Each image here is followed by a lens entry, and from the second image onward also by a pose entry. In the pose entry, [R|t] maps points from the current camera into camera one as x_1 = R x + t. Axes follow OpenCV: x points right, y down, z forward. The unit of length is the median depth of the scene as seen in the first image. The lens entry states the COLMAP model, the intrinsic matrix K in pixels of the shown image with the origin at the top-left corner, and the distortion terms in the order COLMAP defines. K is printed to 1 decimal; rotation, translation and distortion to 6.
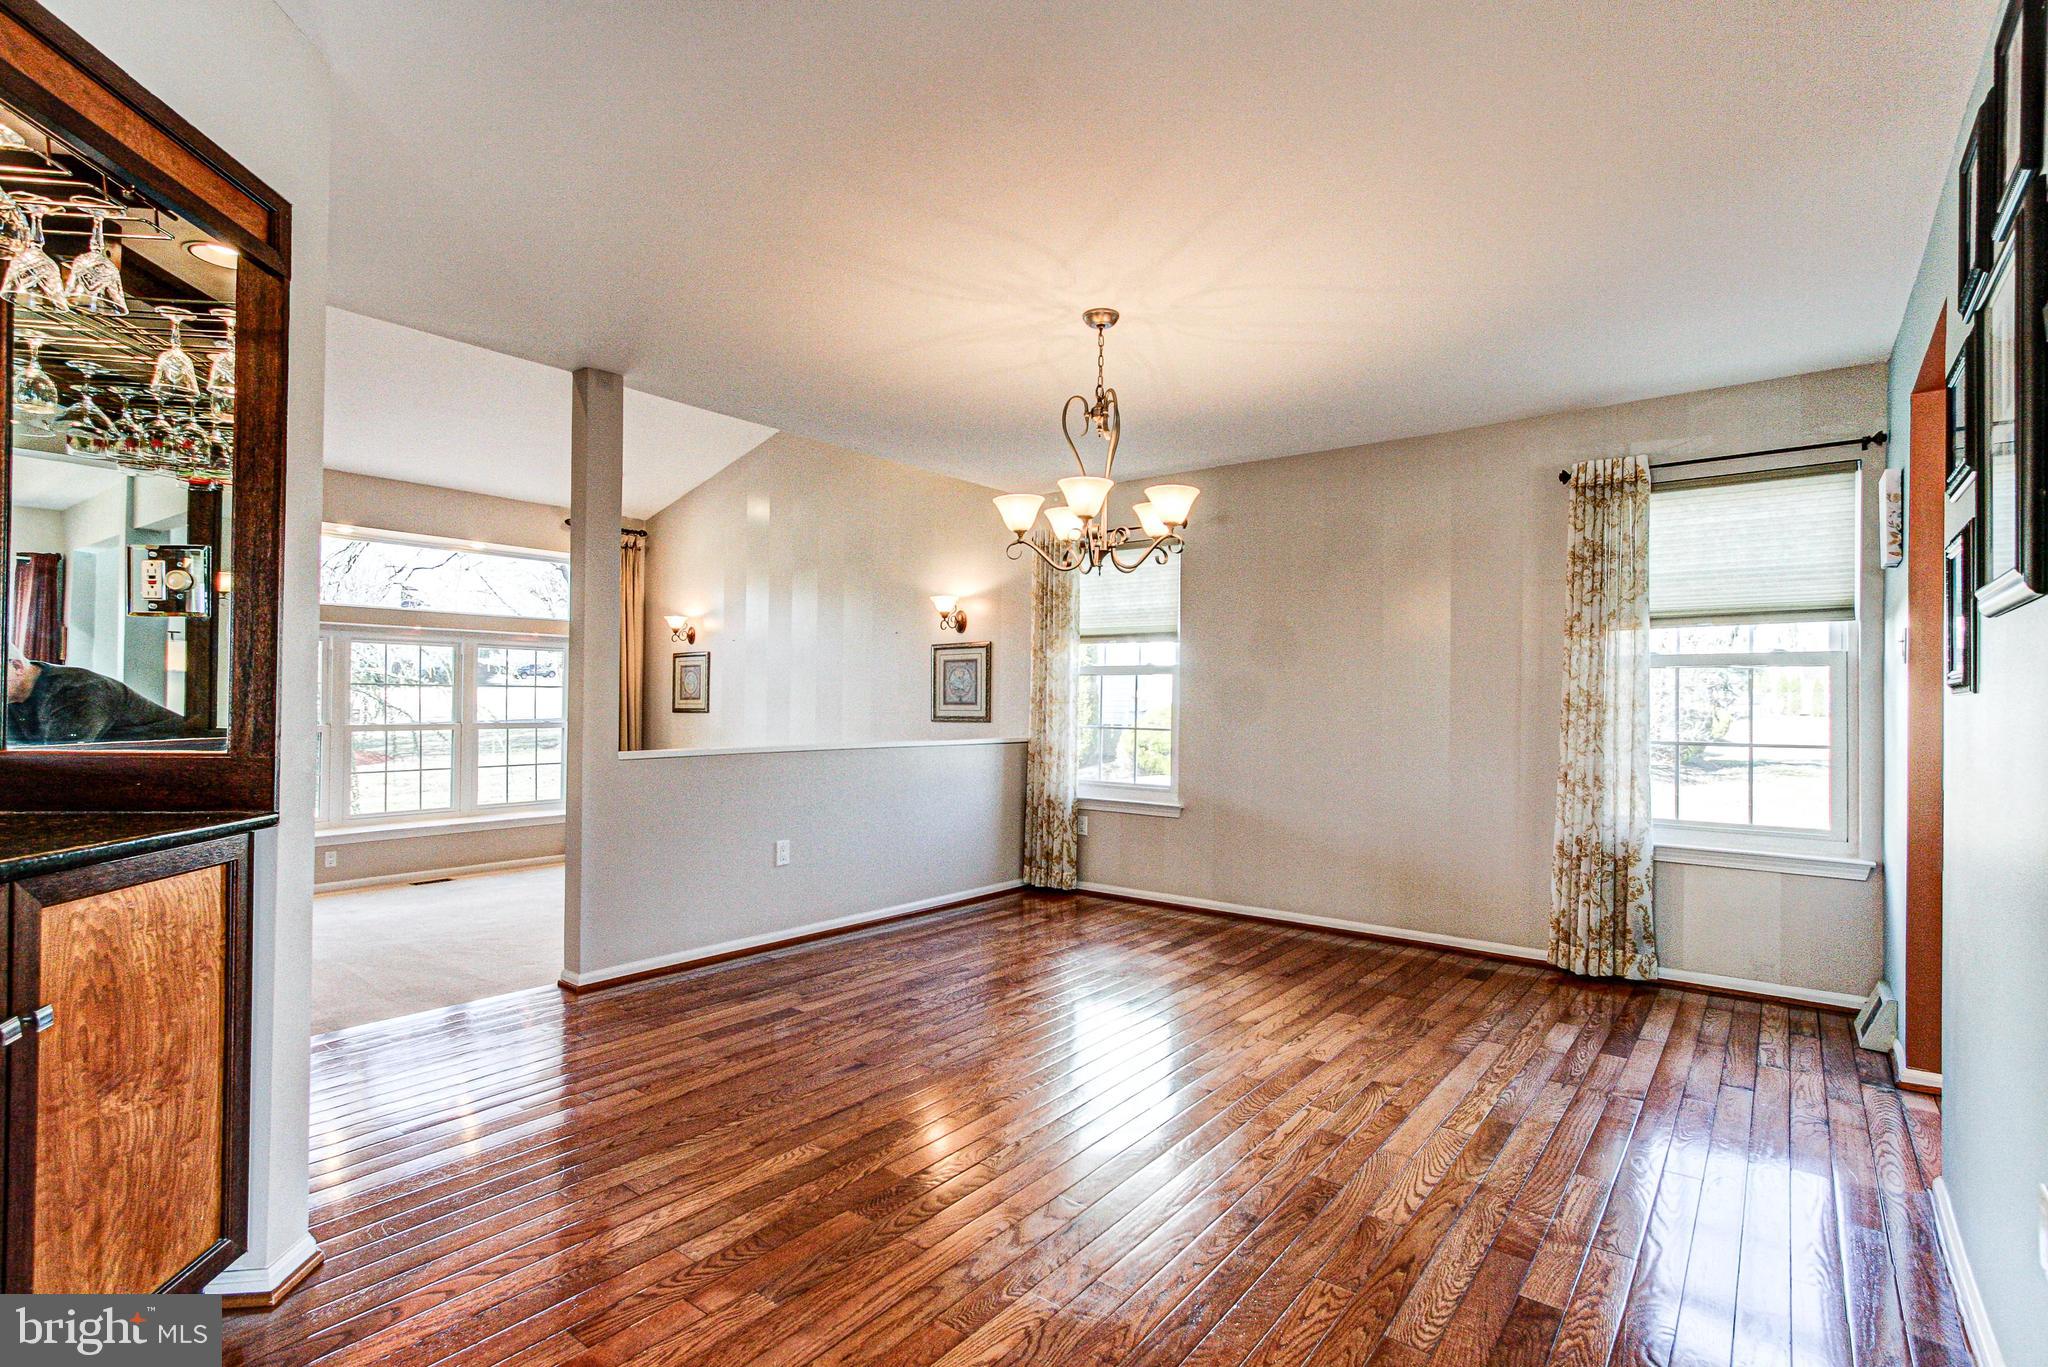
lens RADIAL K [[968.9, 0, 1023.7], [0, 968.9, 697.6], [0, 0, 1]] dist [0.000226, 0.002805]
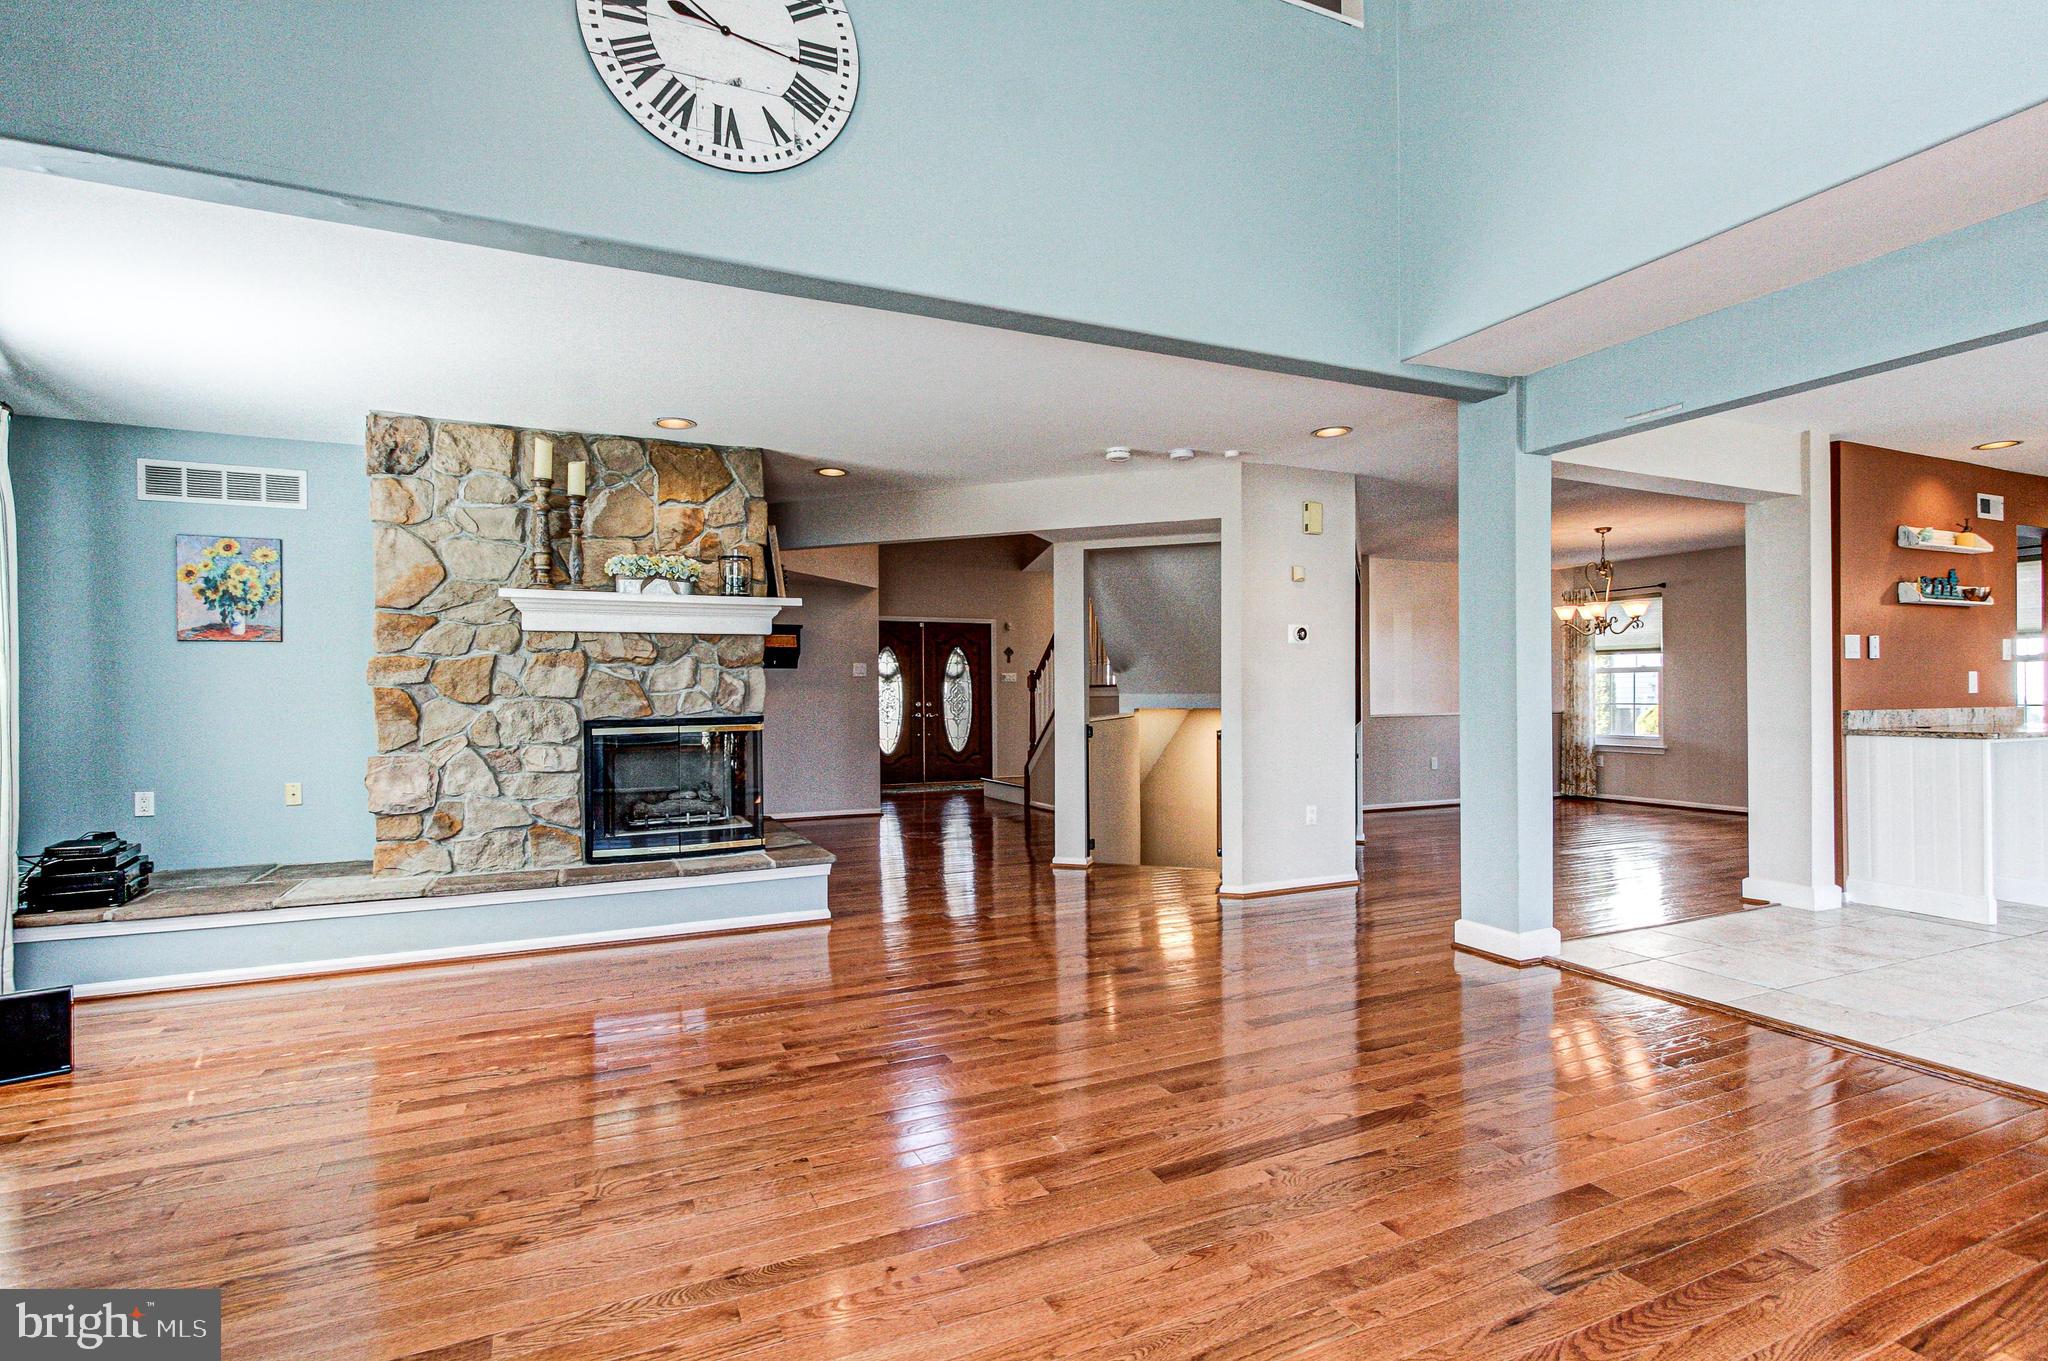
lens RADIAL K [[968.9, 0, 1023.7], [0, 968.9, 694.6], [0, 0, 1]] dist [0.000226, 0.002805]
pose [[0.888223, -0.017888, -0.459064, -0.056483], [0.019256, 0.999813, -0.001701, -0.002965], [0.459008, -0.007329, 0.888402, -1.017086]]
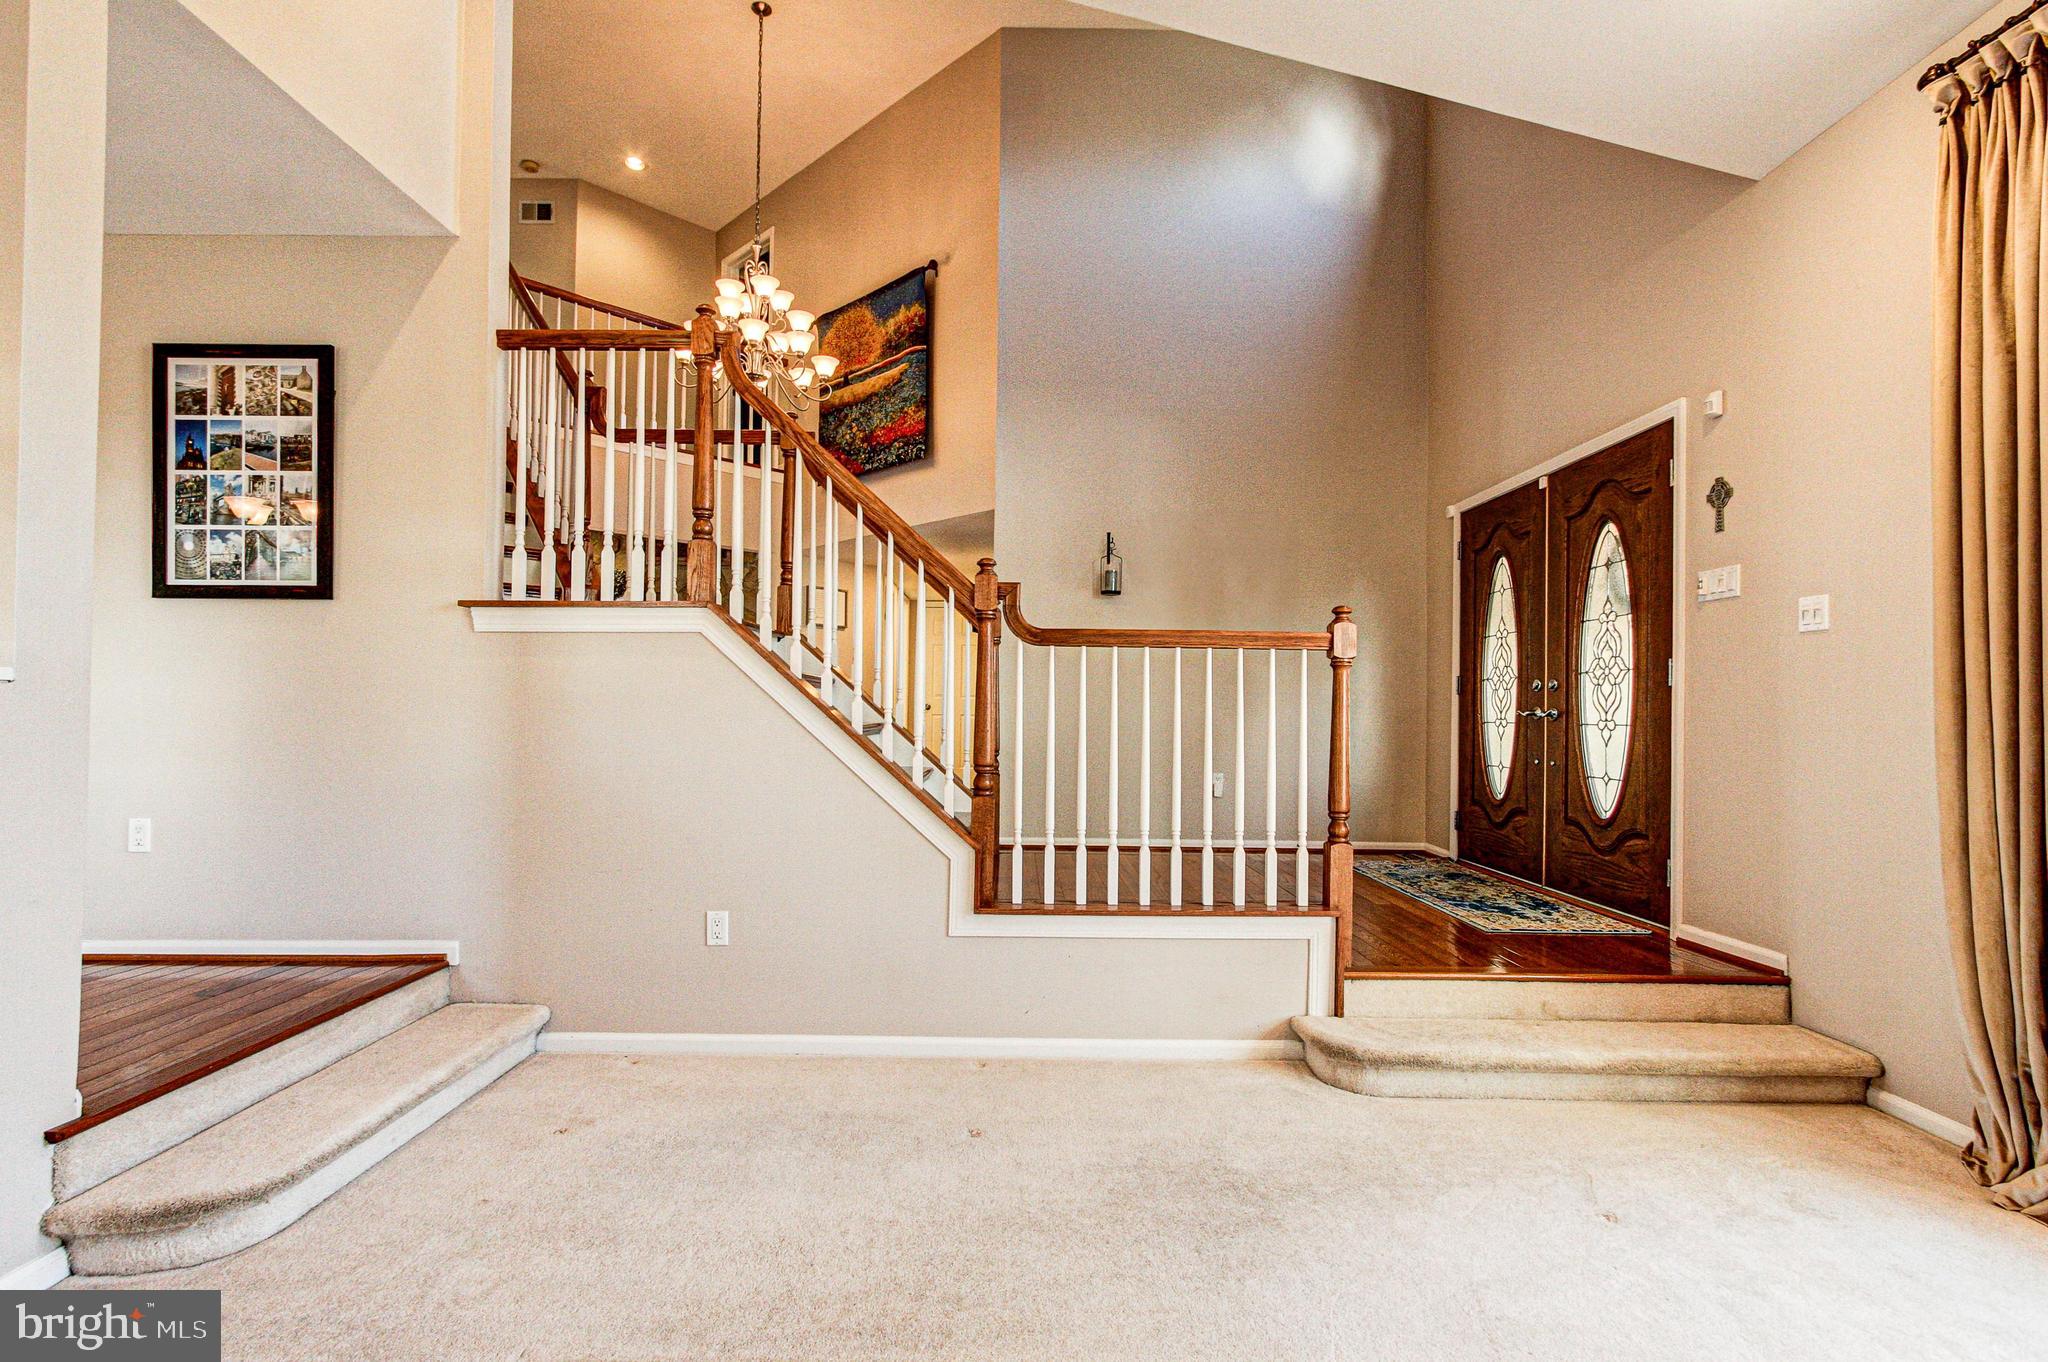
lens RADIAL K [[968.9, 0, 1023.7], [0, 968.9, 695.1], [0, 0, 1]] dist [0.000226, 0.002805]
pose [[-0.785624, -0.032426, -0.617855, -0.368817], [-0.017526, 0.999391, -0.030165, 0.052601], [0.618457, -0.012870, -0.785714, 1.164491]]
